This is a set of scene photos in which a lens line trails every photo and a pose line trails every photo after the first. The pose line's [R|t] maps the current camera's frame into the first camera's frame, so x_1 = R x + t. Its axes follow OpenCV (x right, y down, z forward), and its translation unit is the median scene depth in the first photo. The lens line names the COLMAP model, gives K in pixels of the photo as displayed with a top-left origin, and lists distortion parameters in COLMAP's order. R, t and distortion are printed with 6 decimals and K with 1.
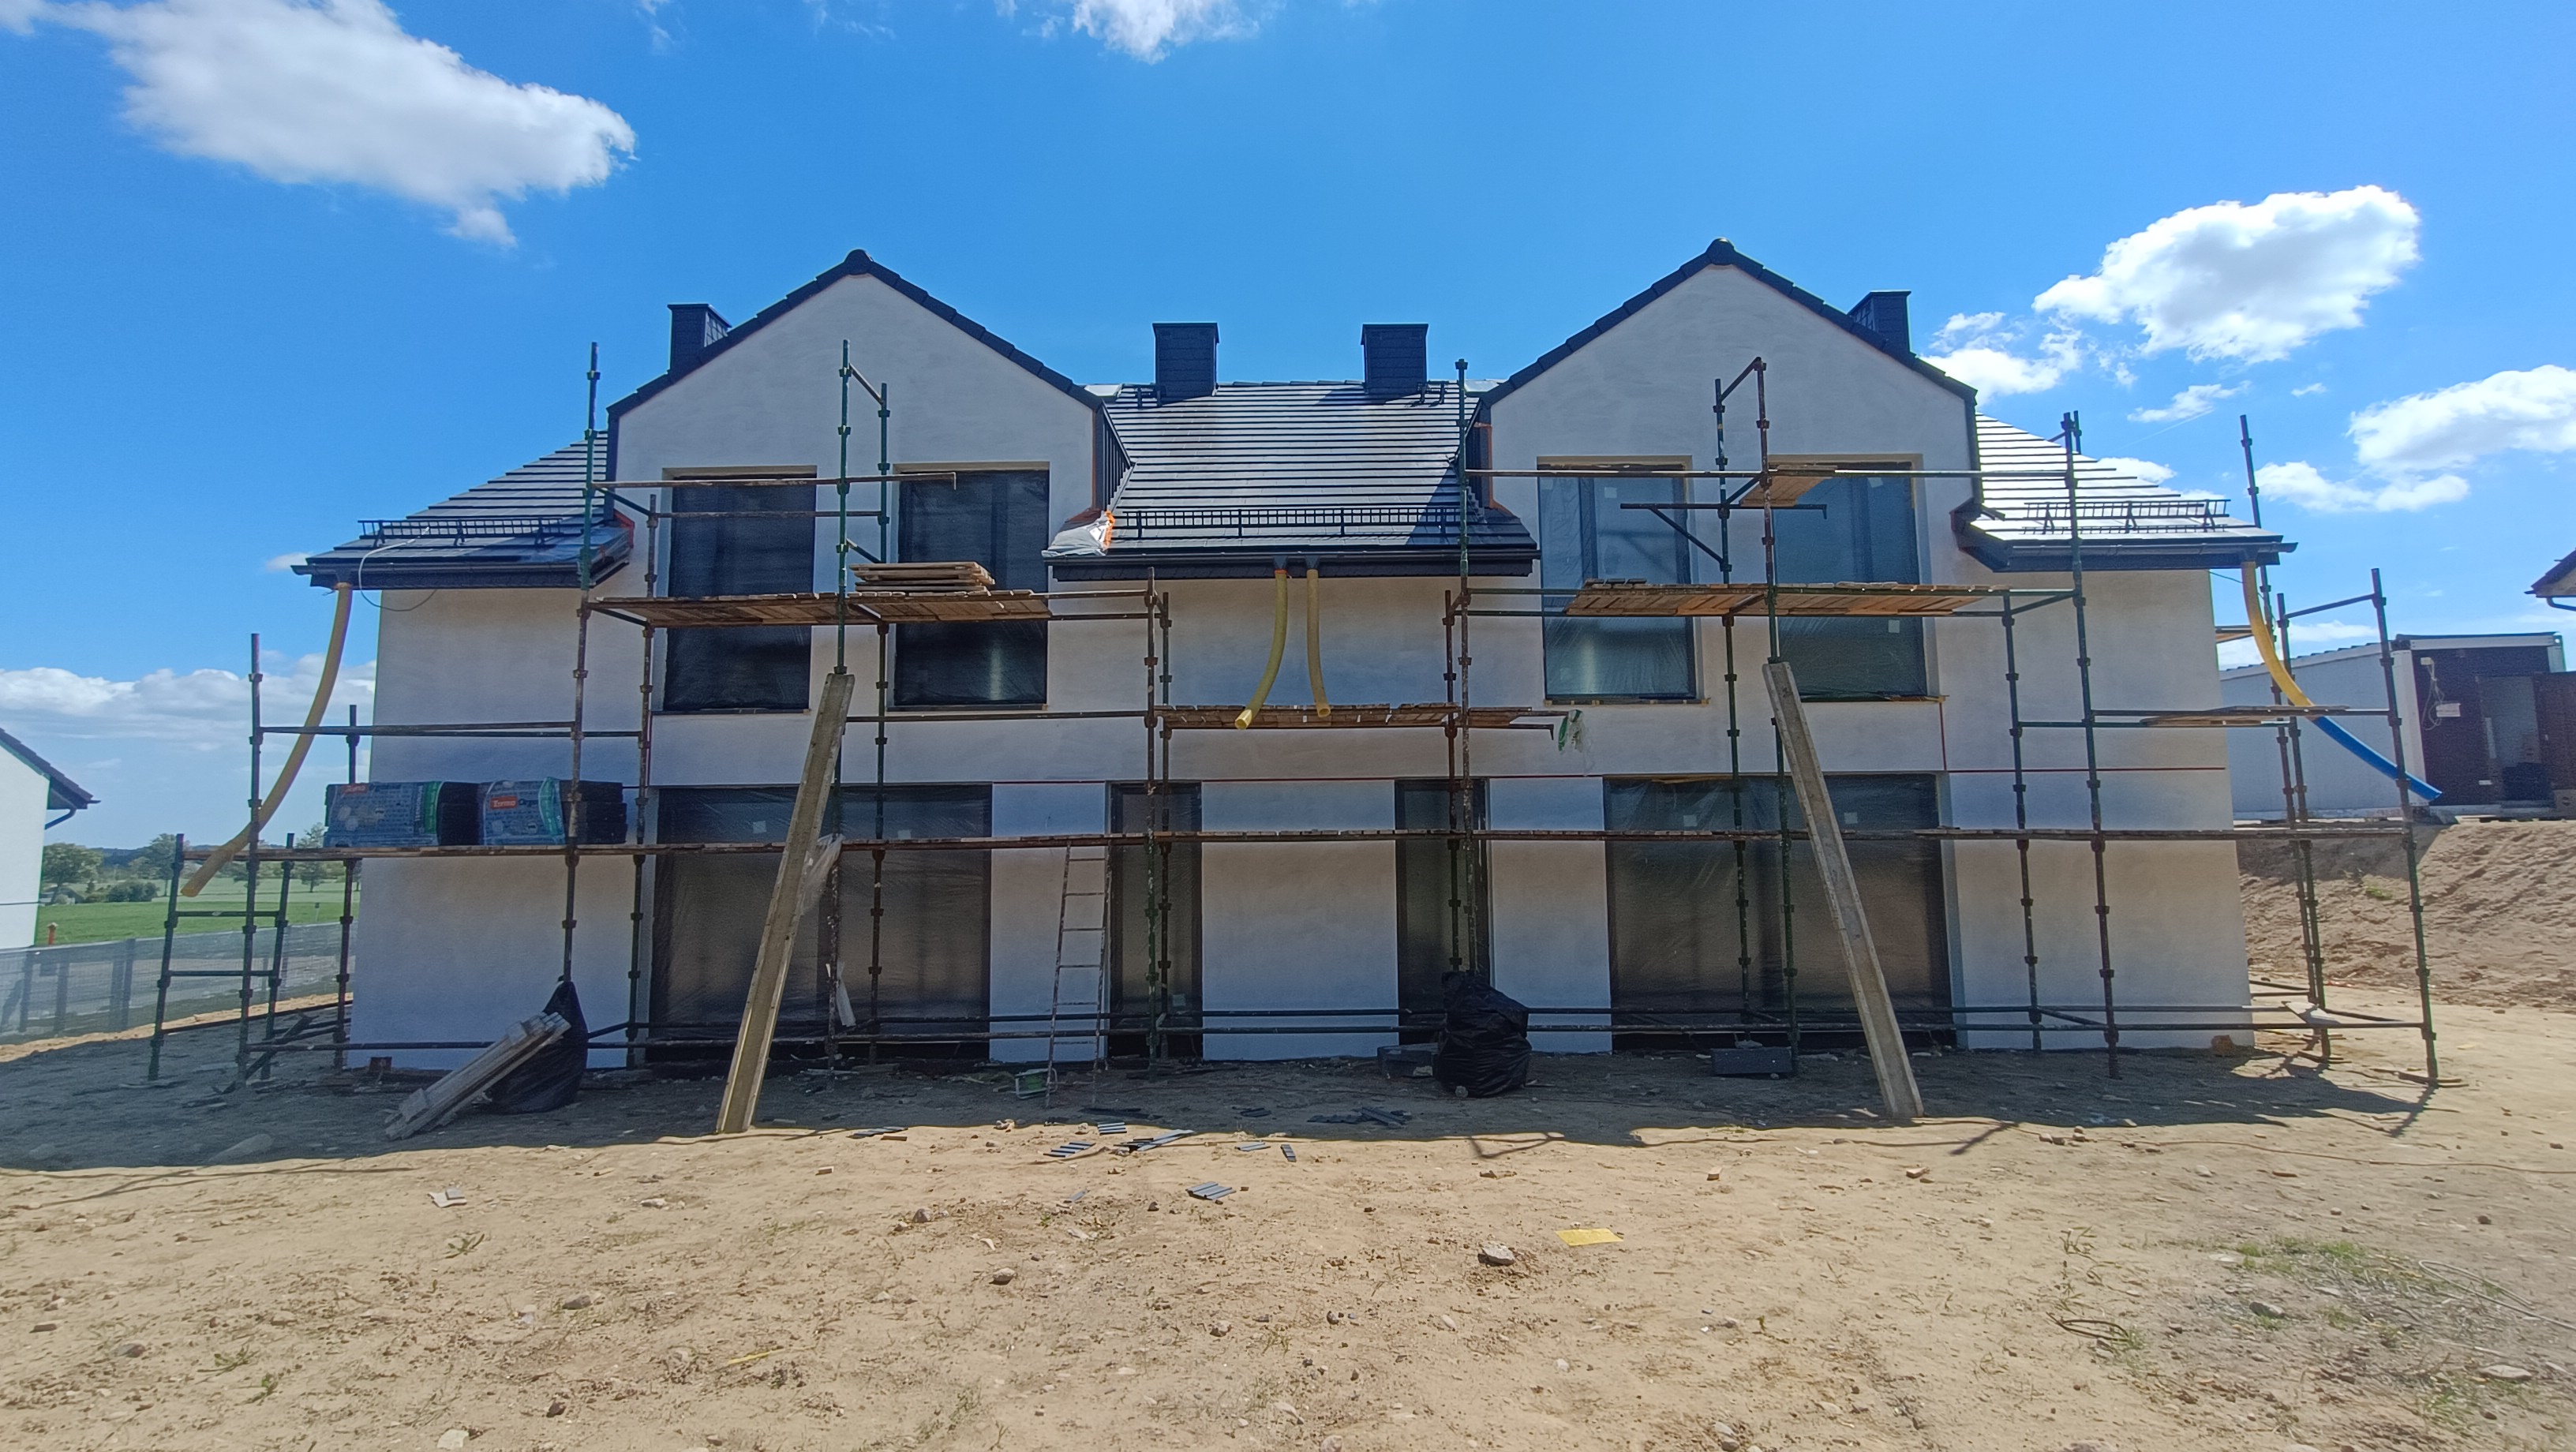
lens RADIAL K [[1089.0, 0, 1288.0], [0, 1089.0, 726.0], [0, 0, 1]] dist [-0.009326, -0.000019]
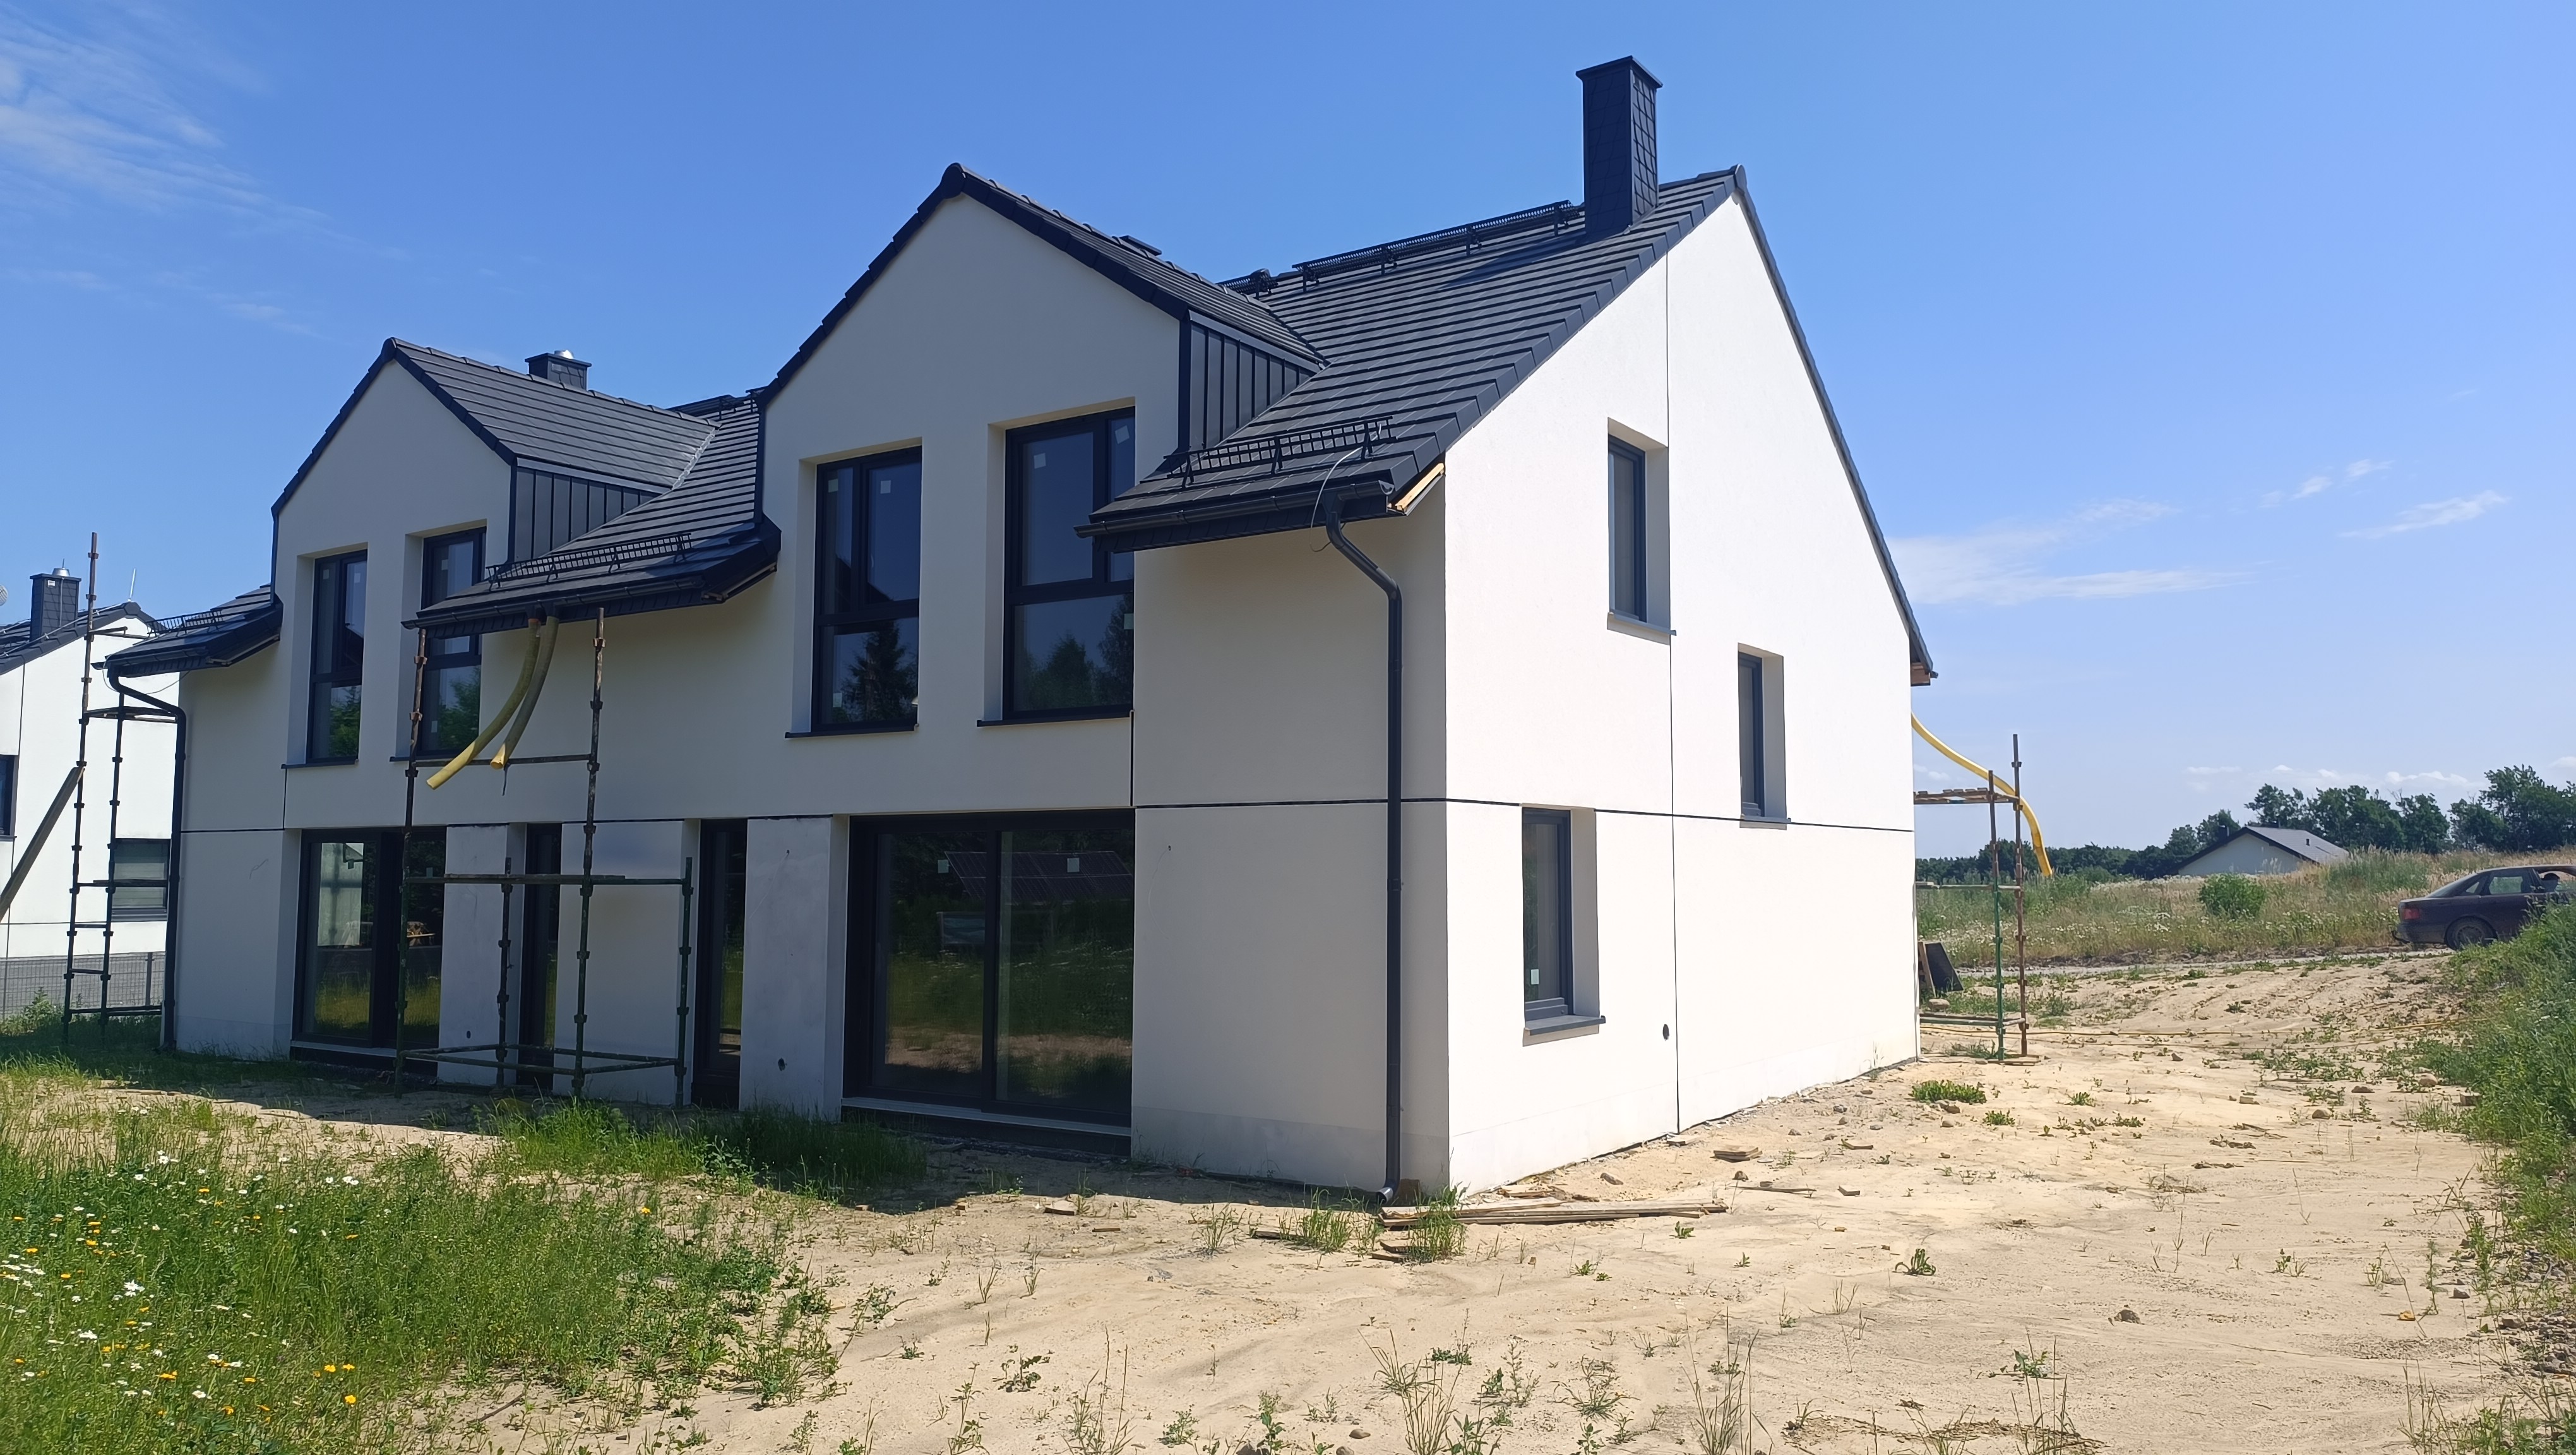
lens RADIAL K [[1803.4, 0, 1288.0], [0, 1803.4, 727.5], [0, 0, 1]] dist [0.084624, -0.173925]
pose [[0.822917, -0.030997, -0.567315, 1.327618], [0.049436, 0.998630, 0.017145, -0.030706], [0.566006, -0.042154, 0.823323, -0.010846]]
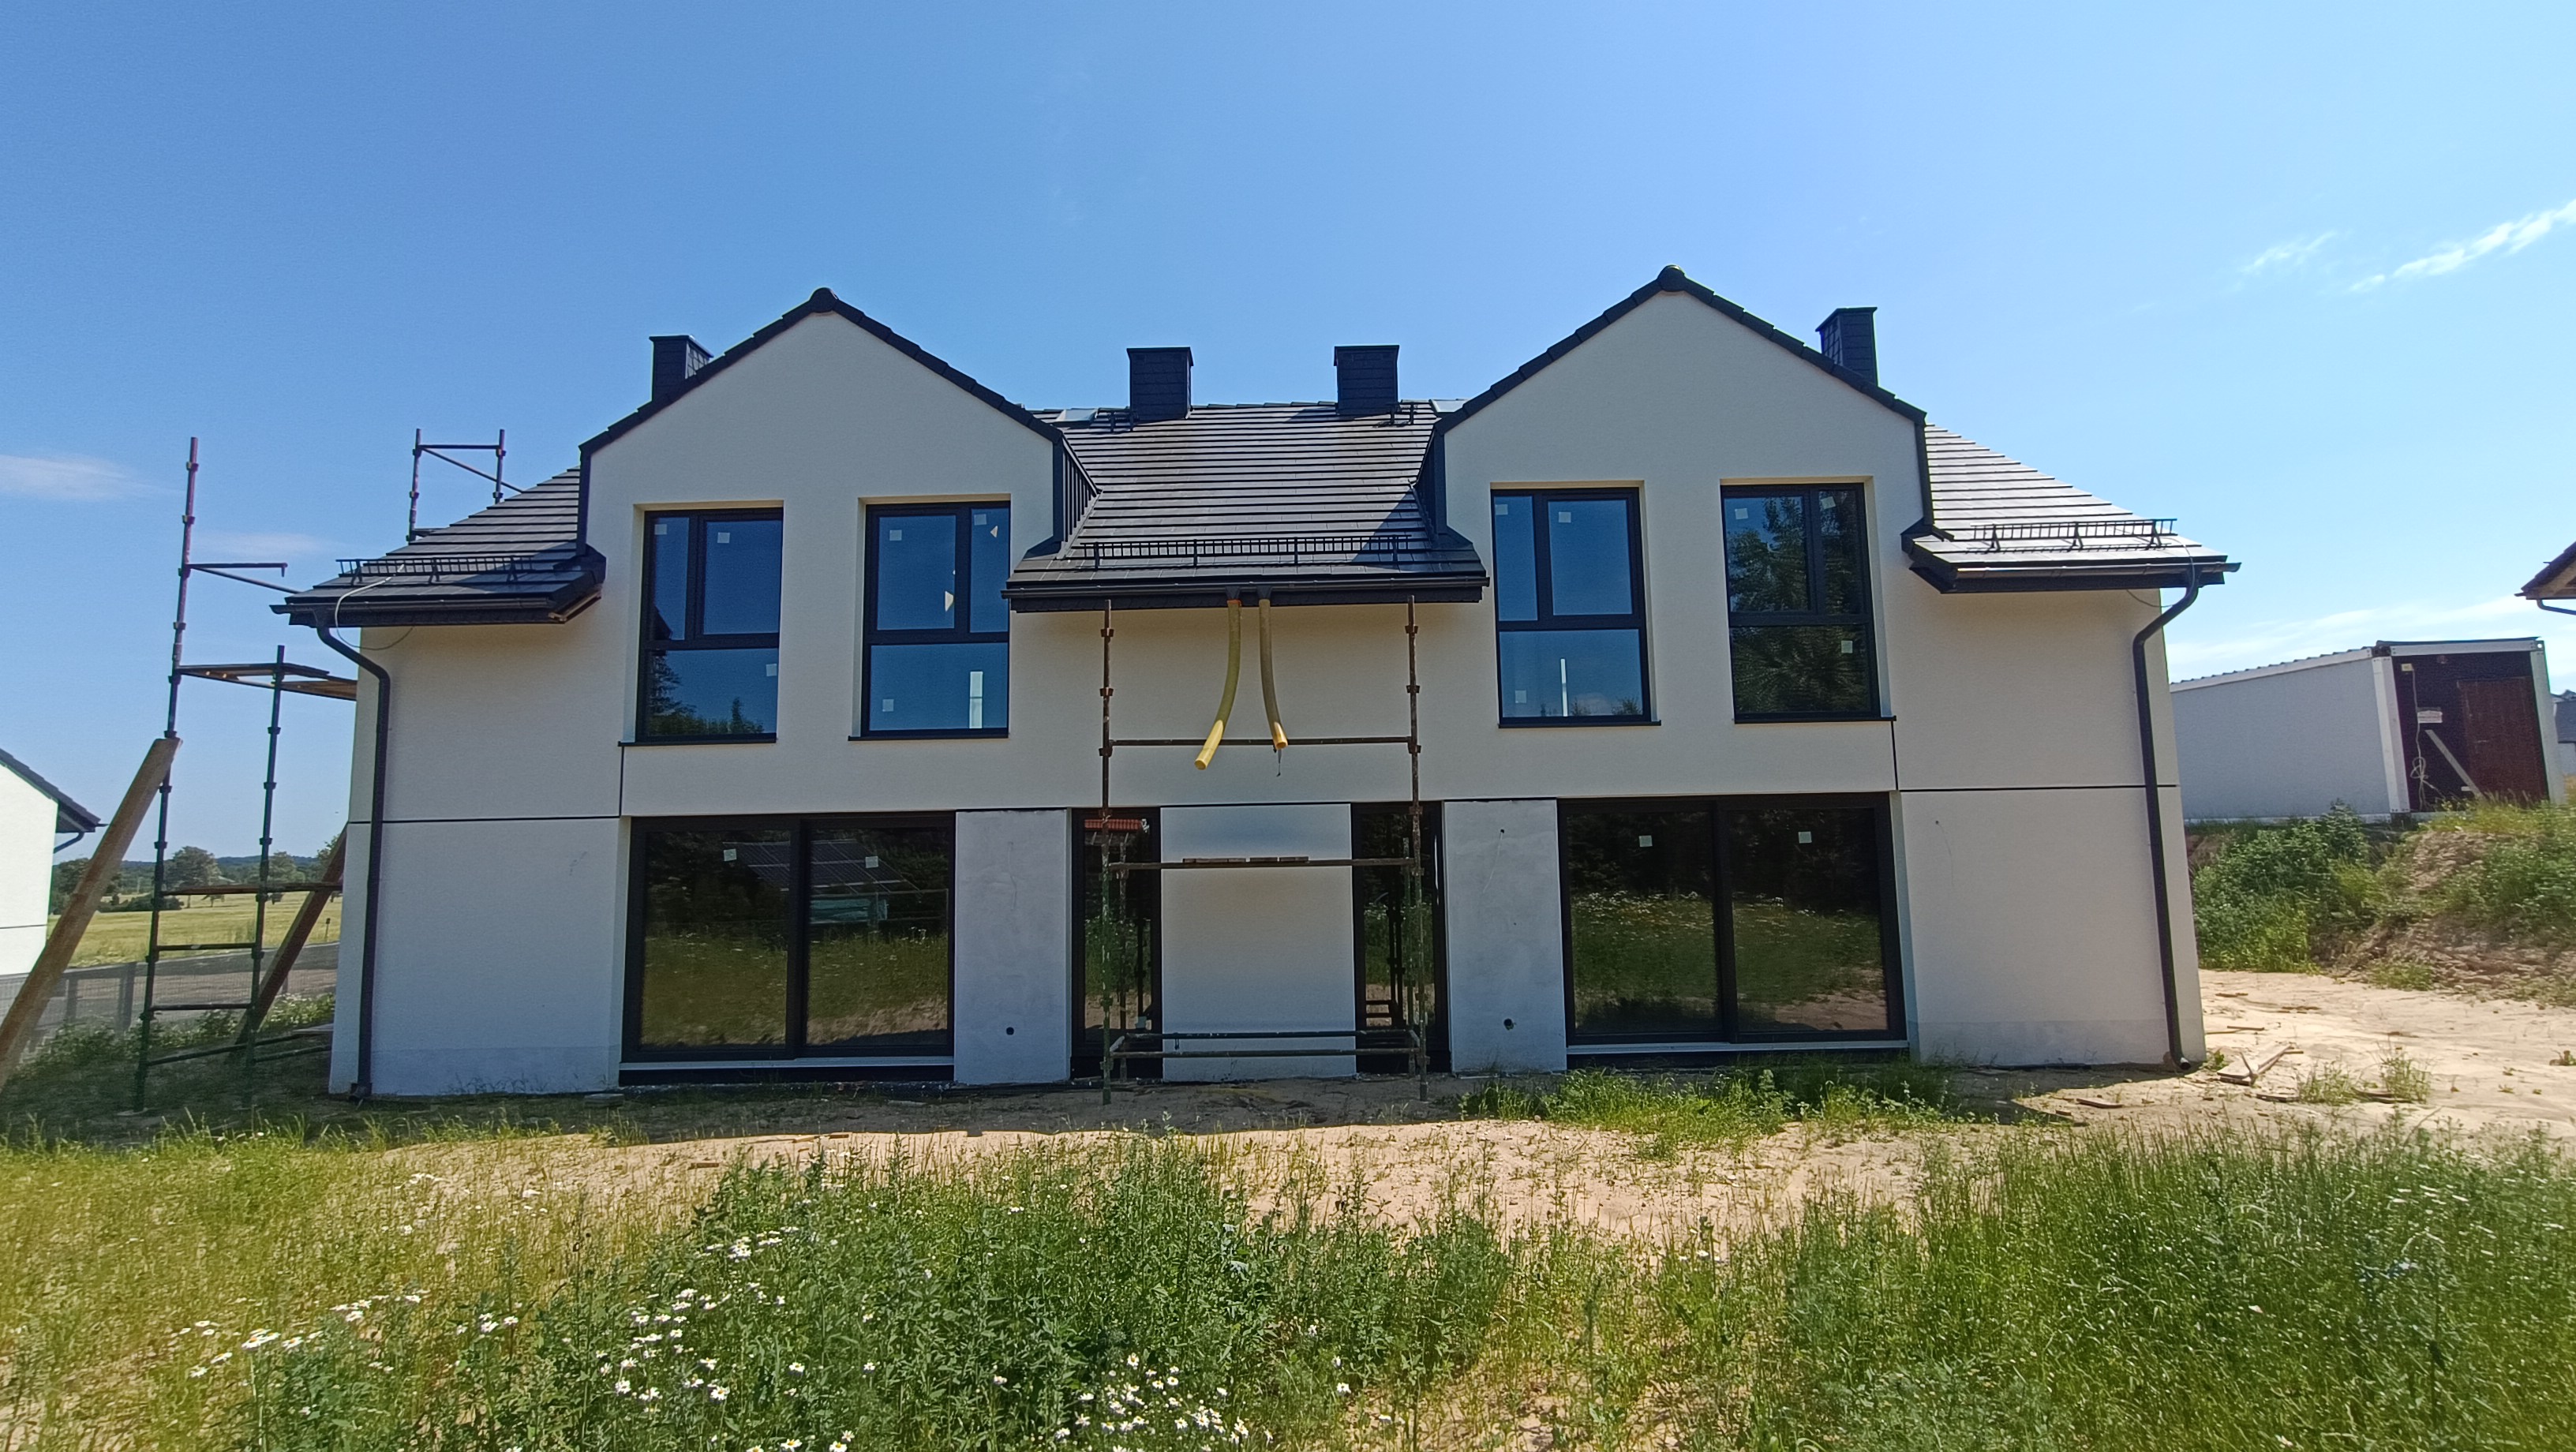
lens RADIAL K [[1089.0, 0, 1288.0], [0, 1089.0, 726.0], [0, 0, 1]] dist [-0.009326, -0.000019]
pose [[0.999921, -0.008740, -0.009071, 0.047644], [0.008697, 0.999950, -0.004853, -0.017415], [0.009113, 0.004774, 0.999947, -0.016421]]
